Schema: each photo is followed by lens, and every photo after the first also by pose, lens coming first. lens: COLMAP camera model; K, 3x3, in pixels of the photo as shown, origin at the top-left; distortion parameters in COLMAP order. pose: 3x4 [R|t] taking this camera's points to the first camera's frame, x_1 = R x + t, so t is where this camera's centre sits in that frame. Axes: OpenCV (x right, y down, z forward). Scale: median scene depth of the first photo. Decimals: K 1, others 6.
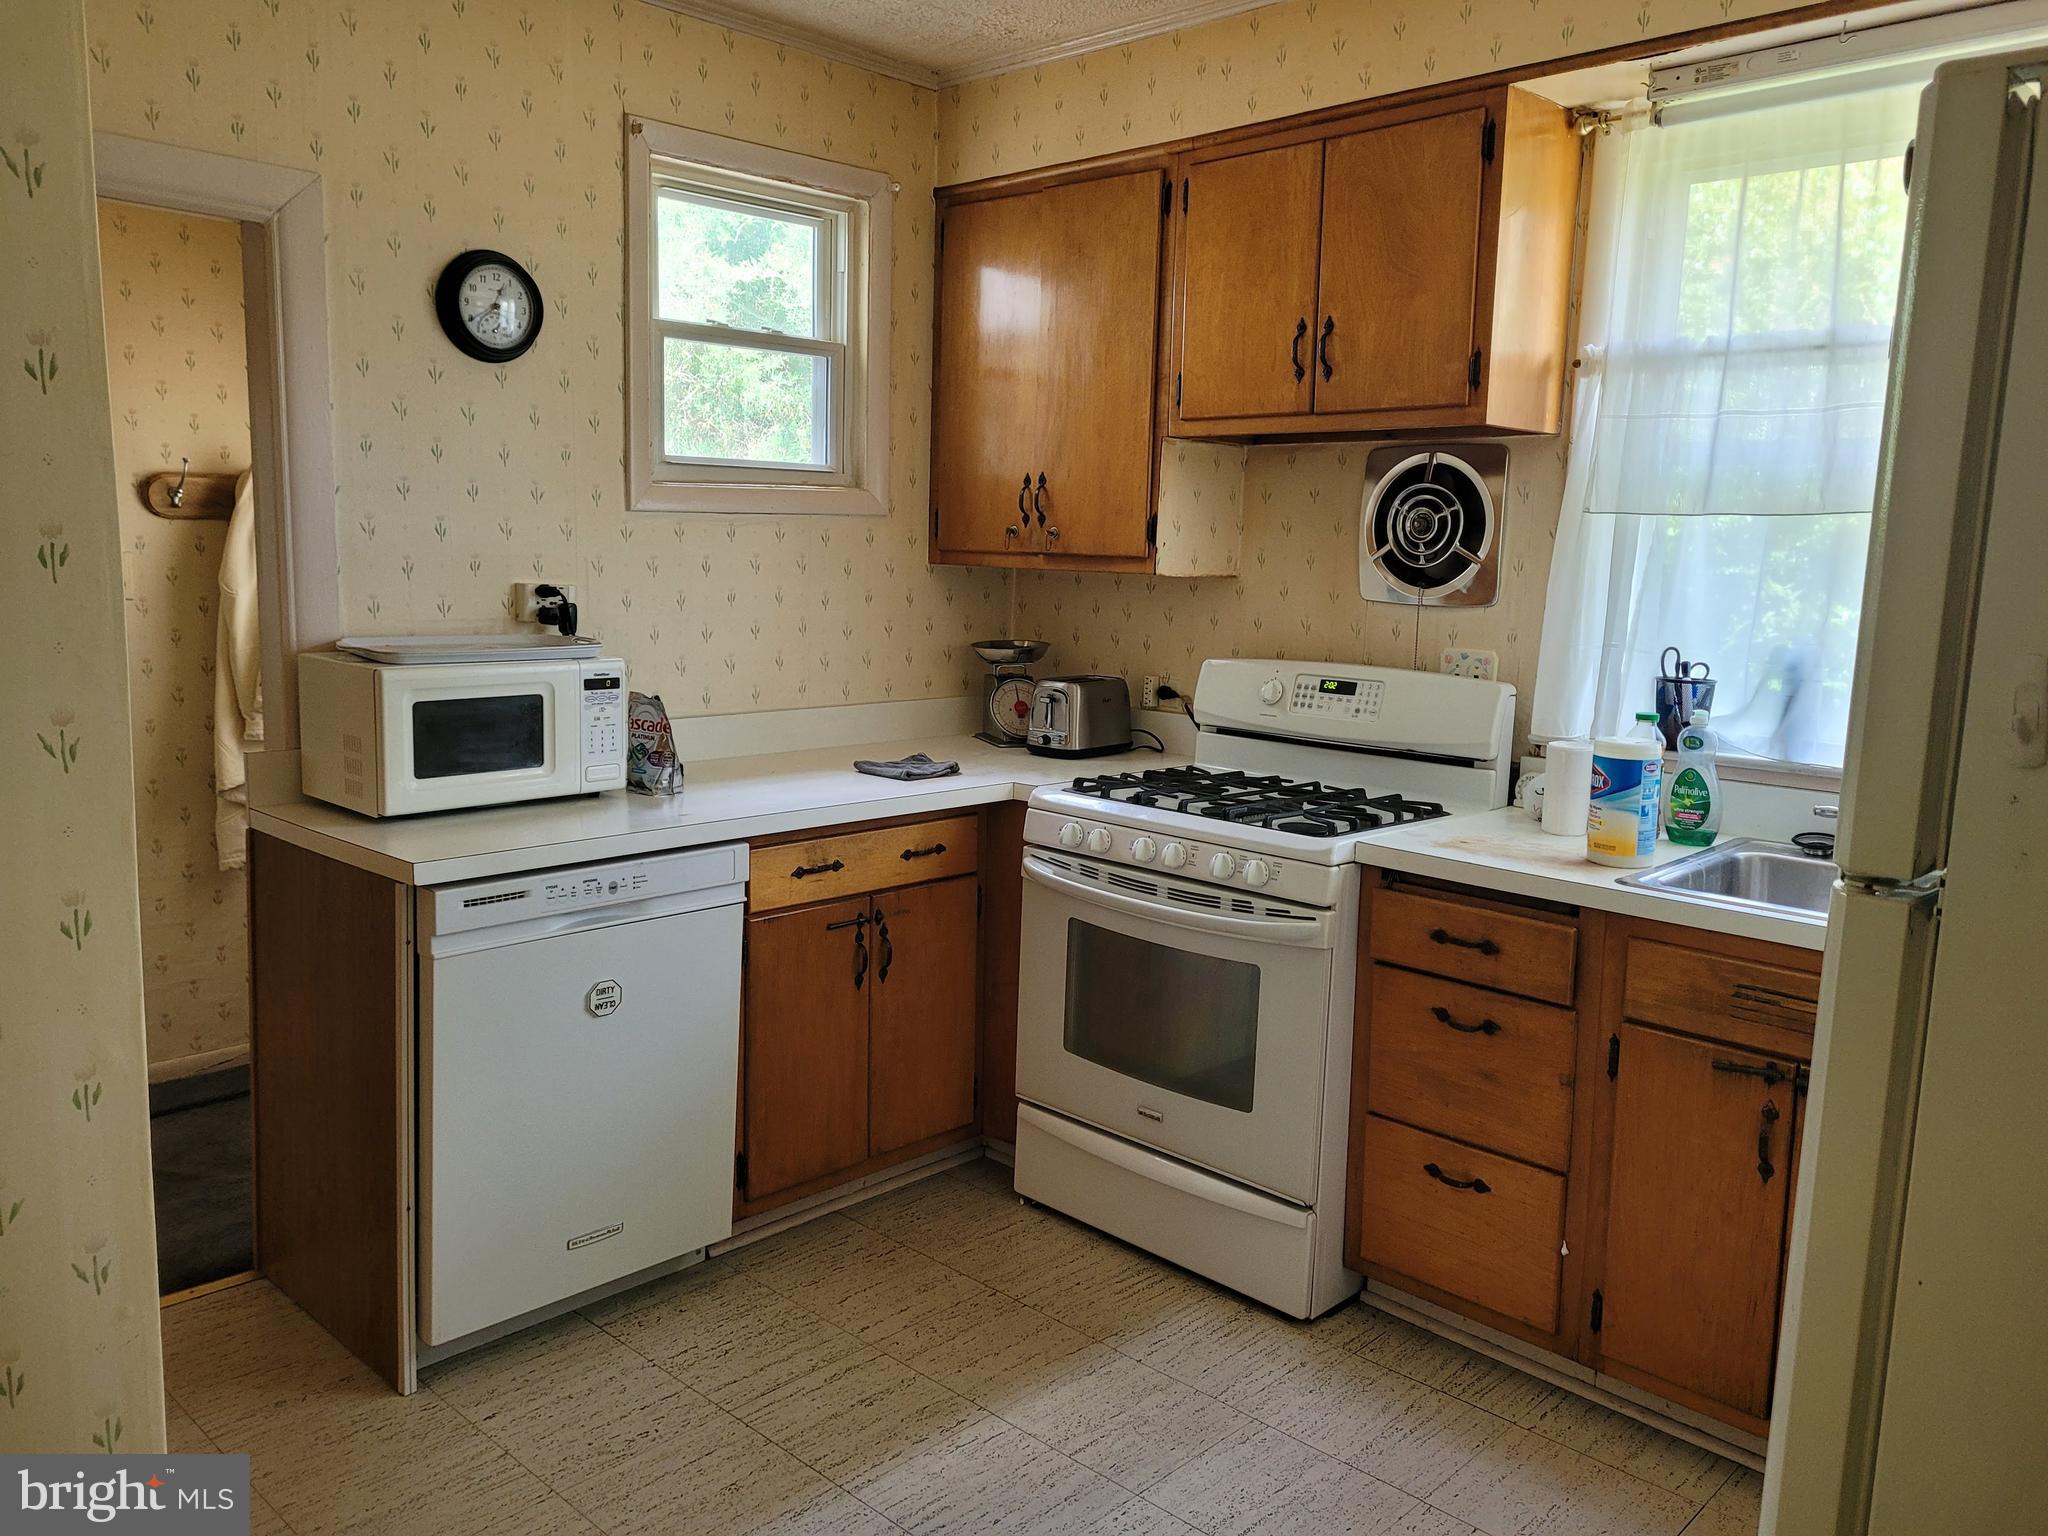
lens RADIAL K [[1545.0, 0, 1026.9], [0, 1545.0, 776.1], [0, 0, 1]] dist [0.010817, -0.010666]
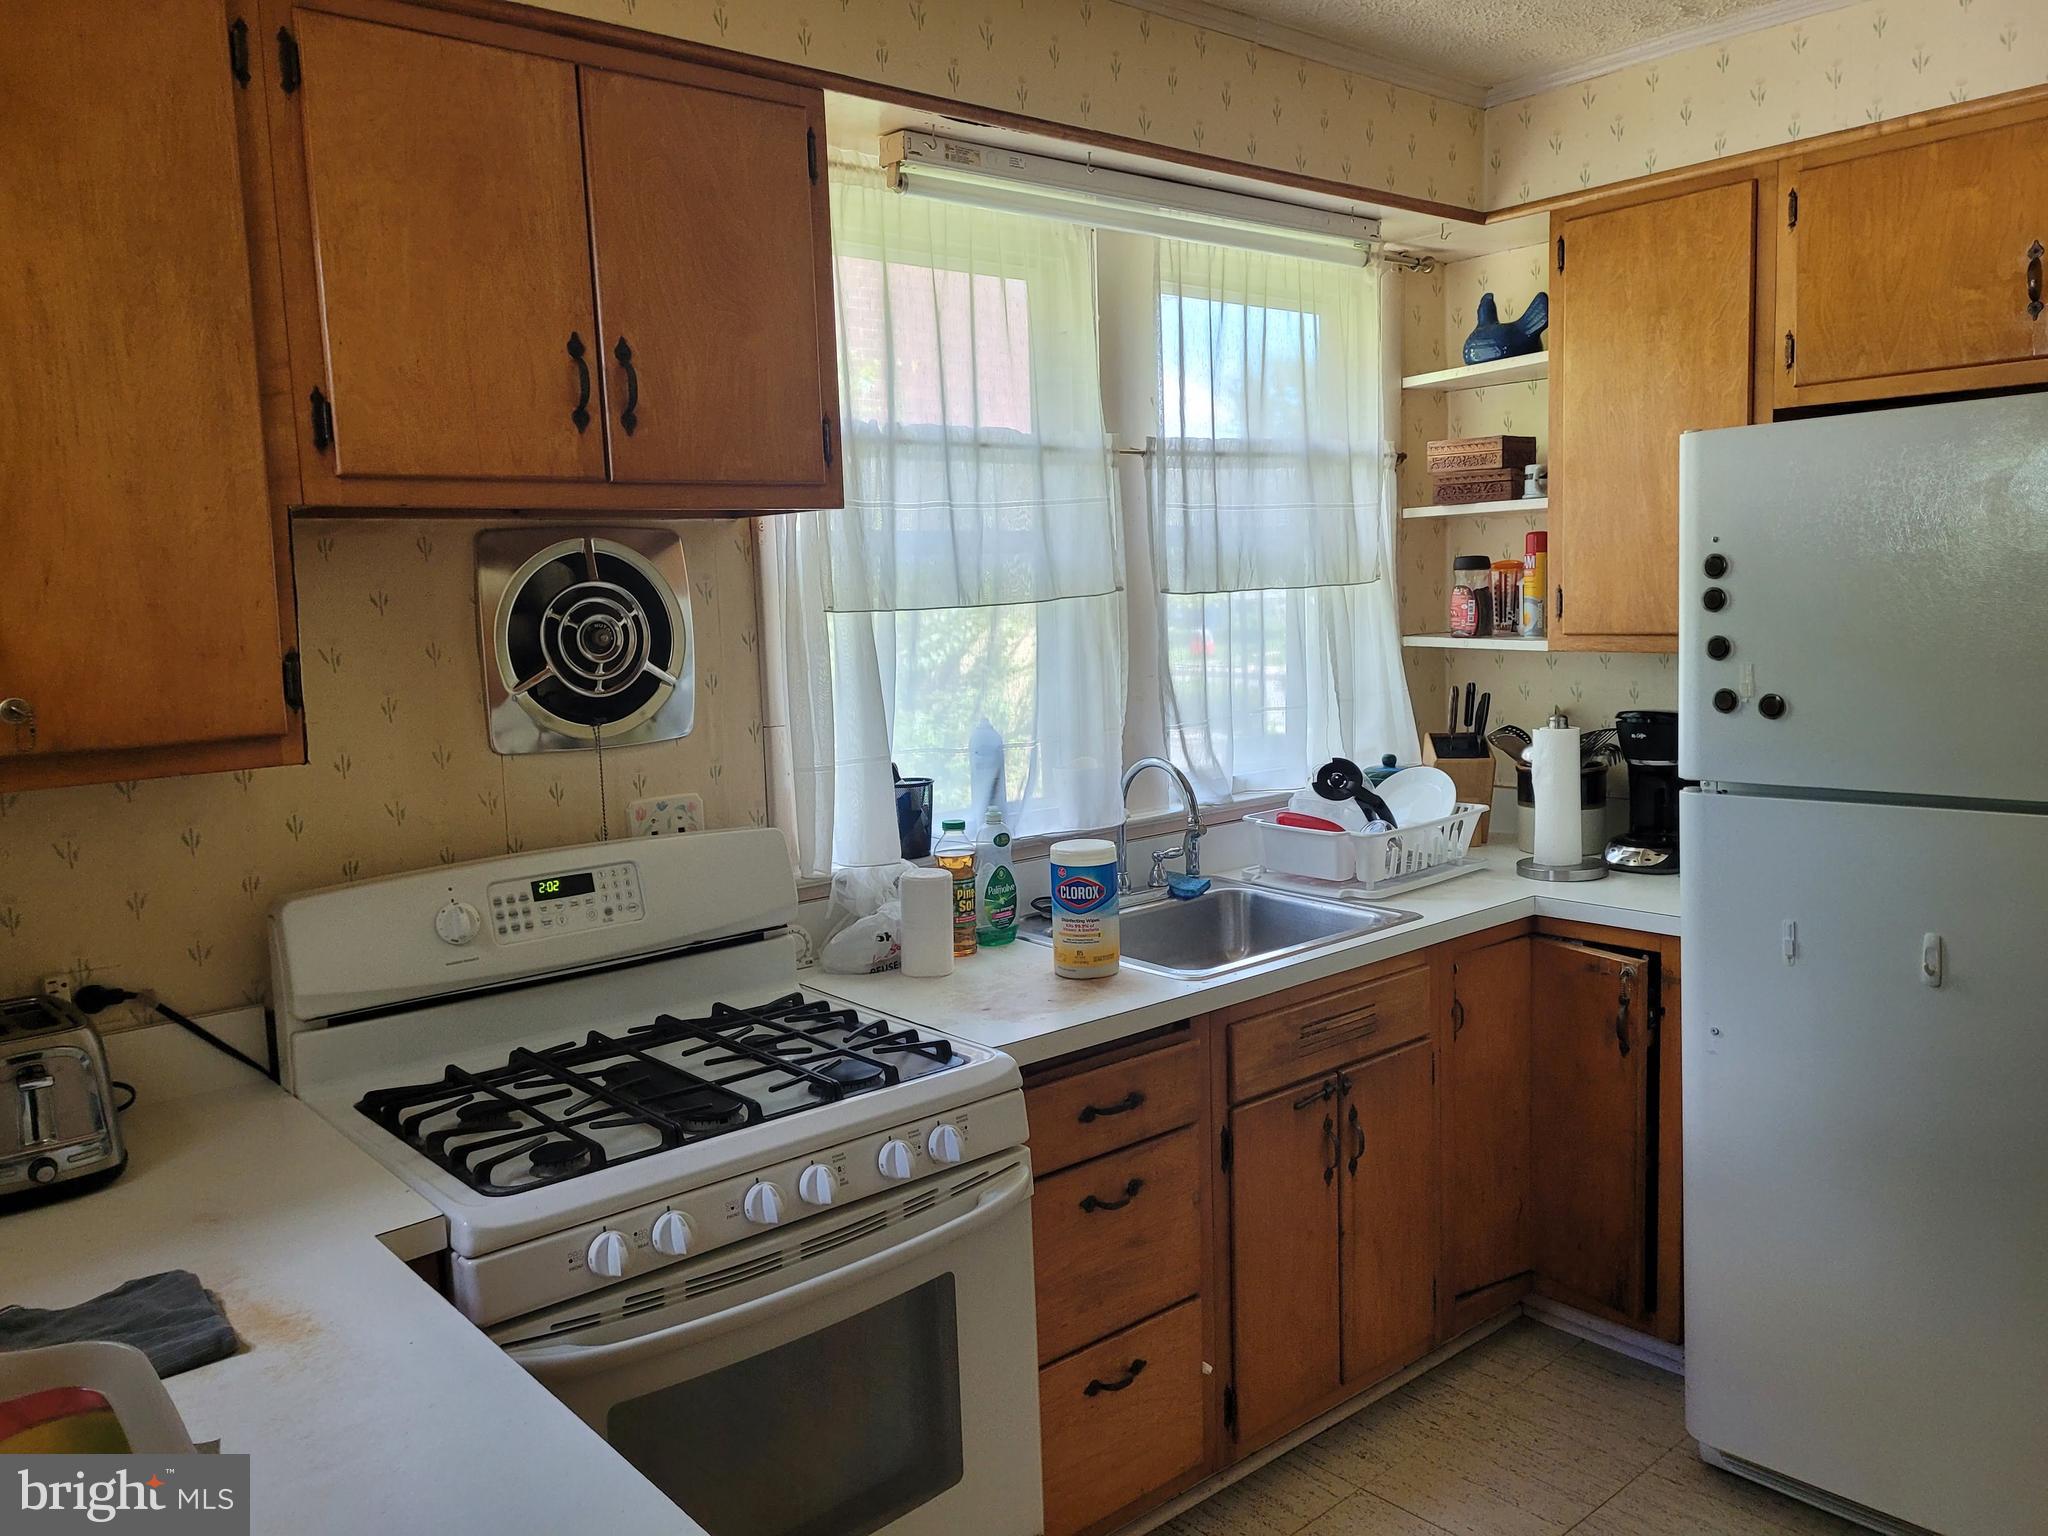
lens RADIAL K [[1545.0, 0, 1026.1], [0, 1545.0, 747.9], [0, 0, 1]] dist [0.010817, -0.010666]
pose [[0.079603, -0.134814, 0.987668, -0.446343], [0.184603, 0.975668, 0.118297, -0.162966], [-0.979584, 0.172910, 0.102553, 0.750490]]
